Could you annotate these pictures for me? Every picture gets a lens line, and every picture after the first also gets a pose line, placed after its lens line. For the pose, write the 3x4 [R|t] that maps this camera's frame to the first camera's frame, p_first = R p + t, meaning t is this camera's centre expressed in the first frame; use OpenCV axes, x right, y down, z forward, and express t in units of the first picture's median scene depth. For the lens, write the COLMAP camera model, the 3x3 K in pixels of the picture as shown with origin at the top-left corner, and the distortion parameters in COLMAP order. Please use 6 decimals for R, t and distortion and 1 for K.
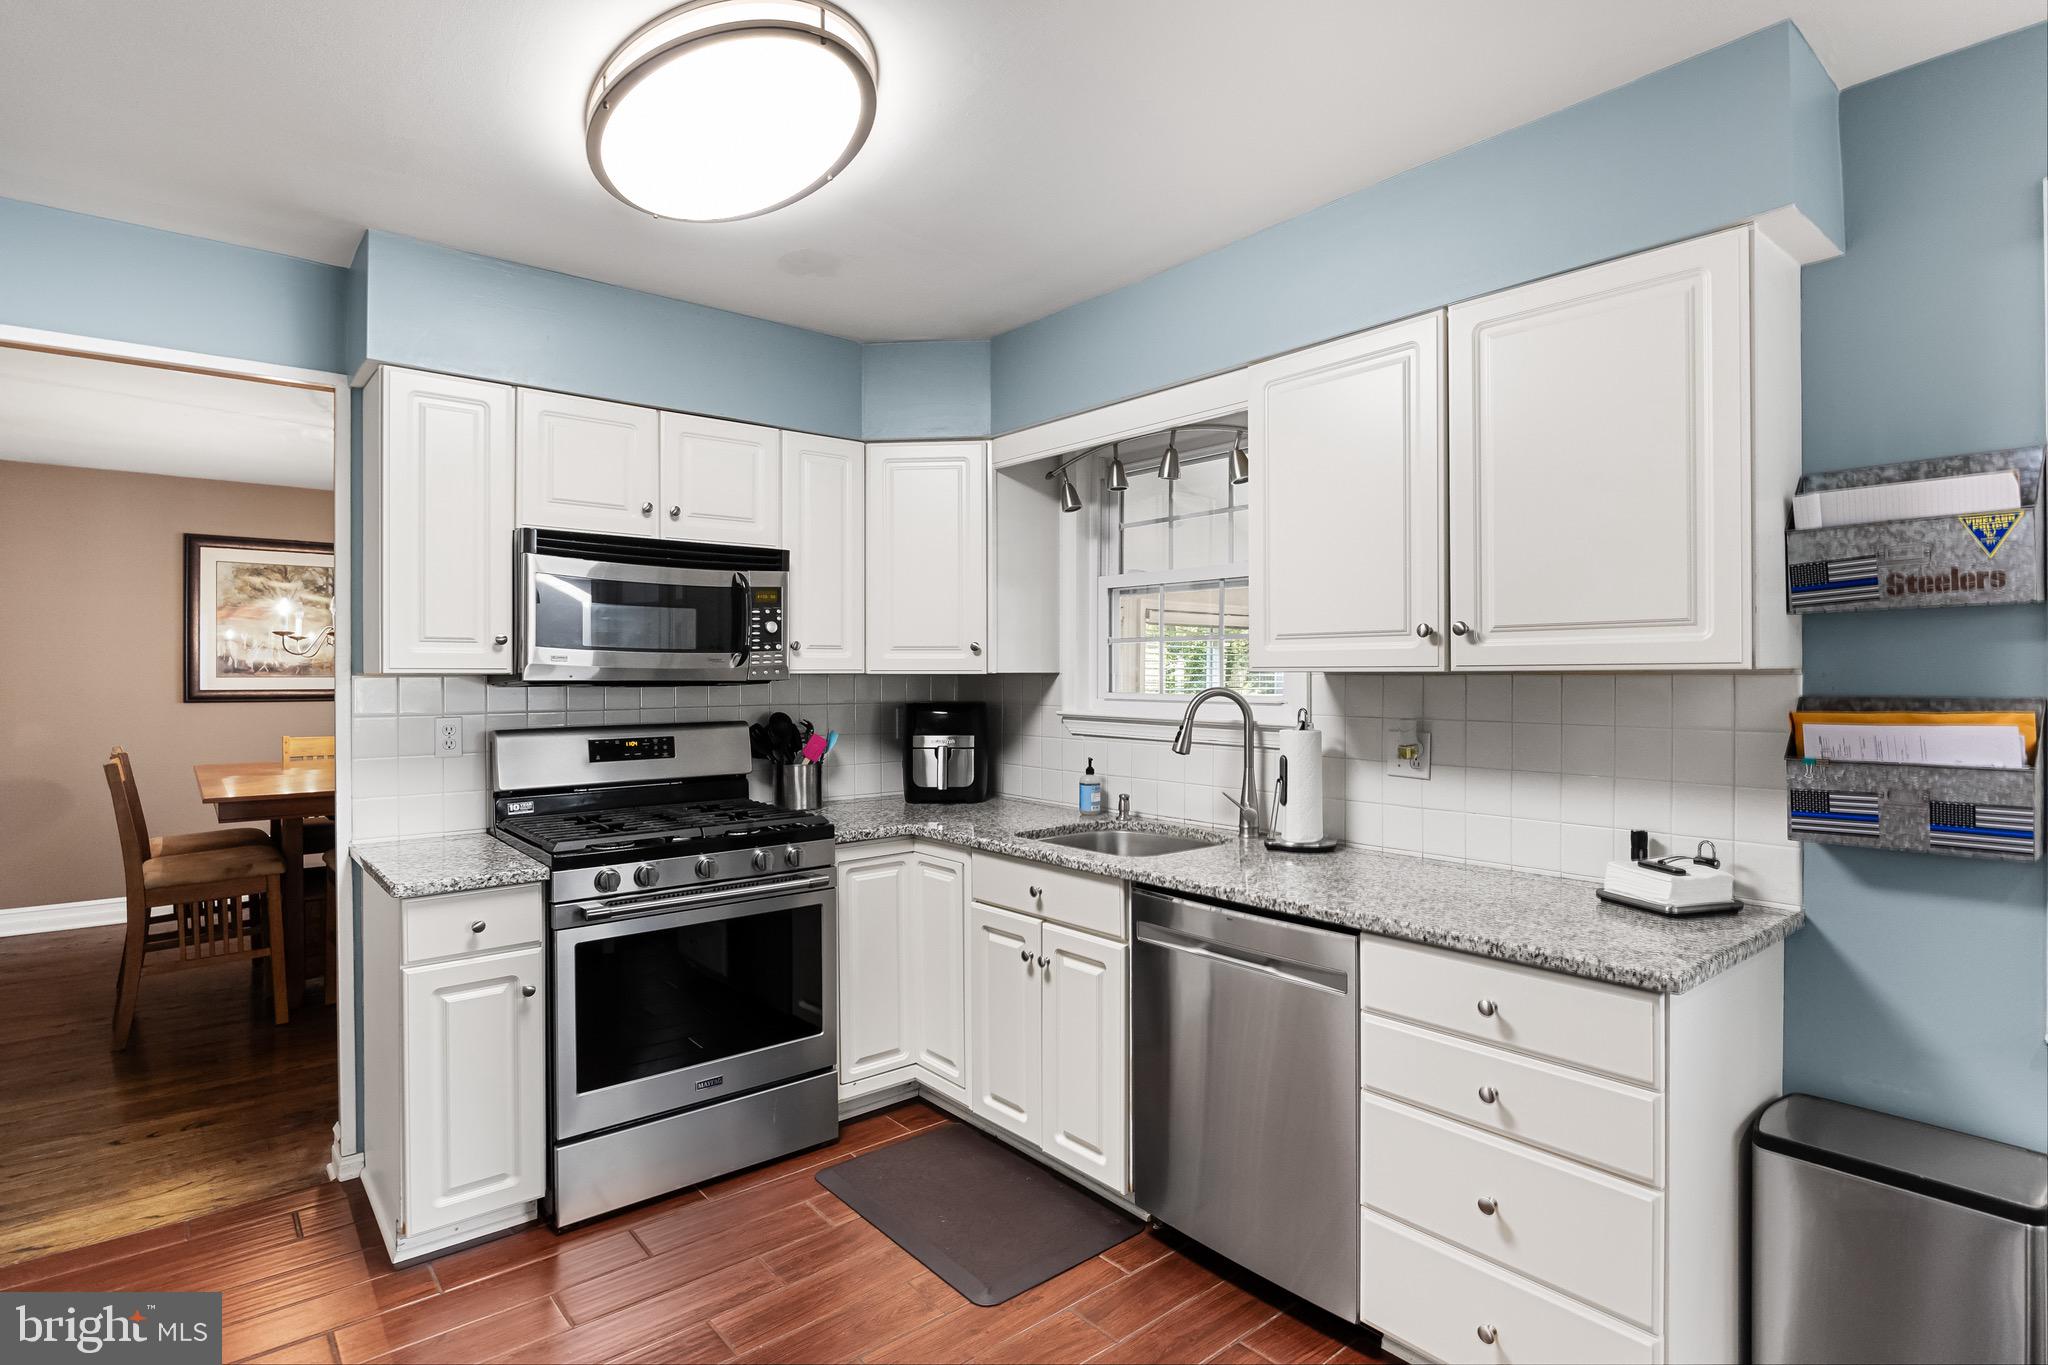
lens RADIAL K [[1024.1, 0, 1024.0], [0, 1024.1, 682.5], [0, 0, 1]] dist [-0.000862, -0.000079]
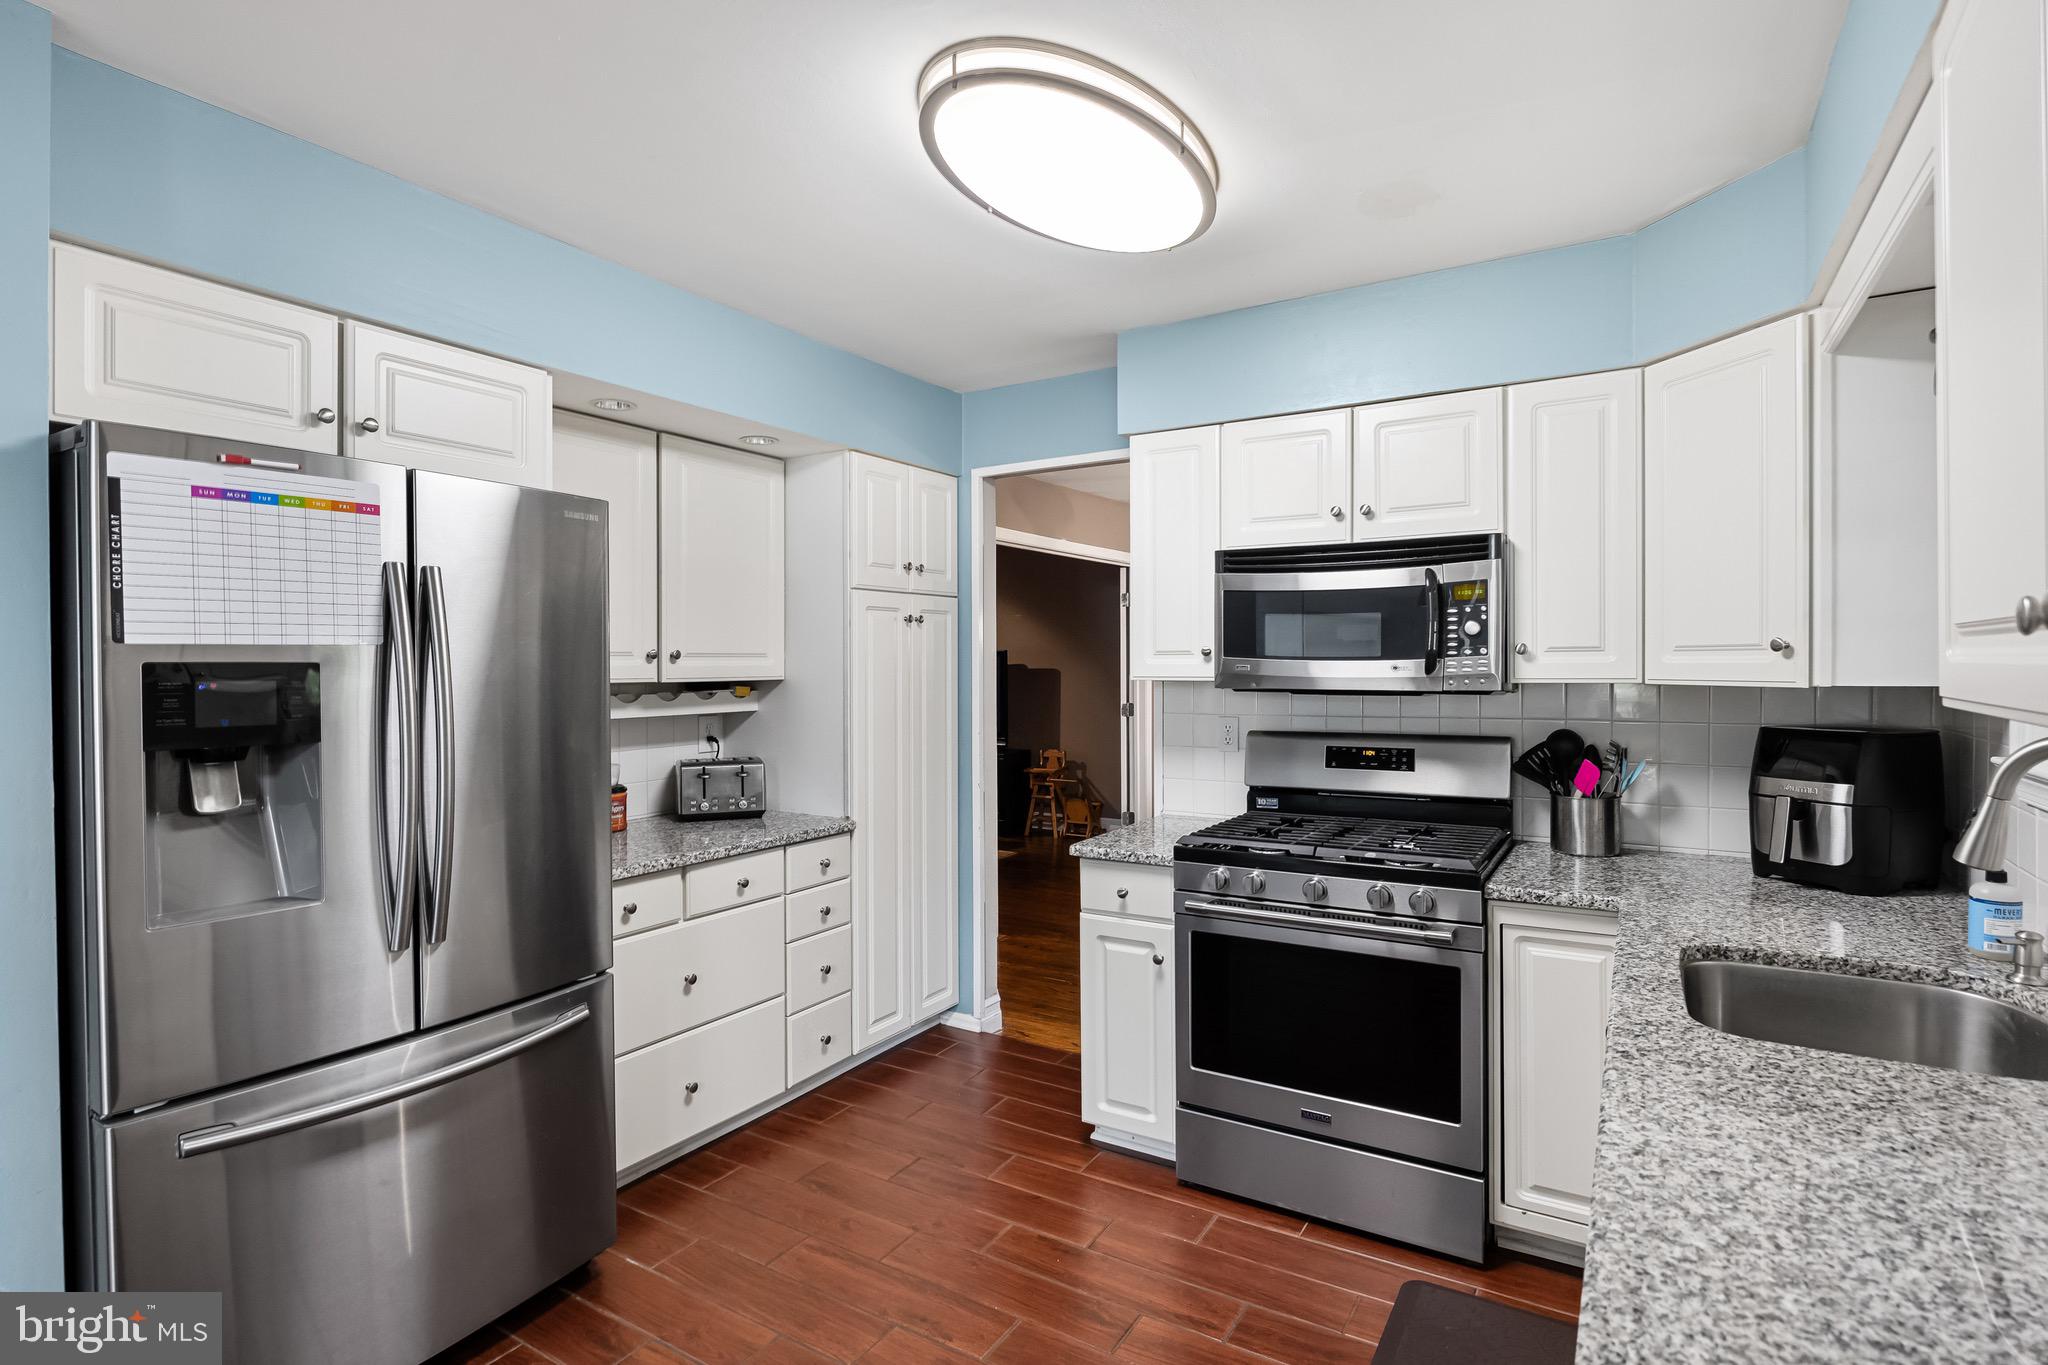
lens RADIAL K [[1024.1, 0, 1024.0], [0, 1024.1, 682.5], [0, 0, 1]] dist [-0.000862, -0.000079]
pose [[0.322047, 0.016758, -0.946575, 0.422202], [-0.001985, 0.999853, 0.017026, -0.022318], [0.946722, -0.003604, 0.322033, 0.374277]]
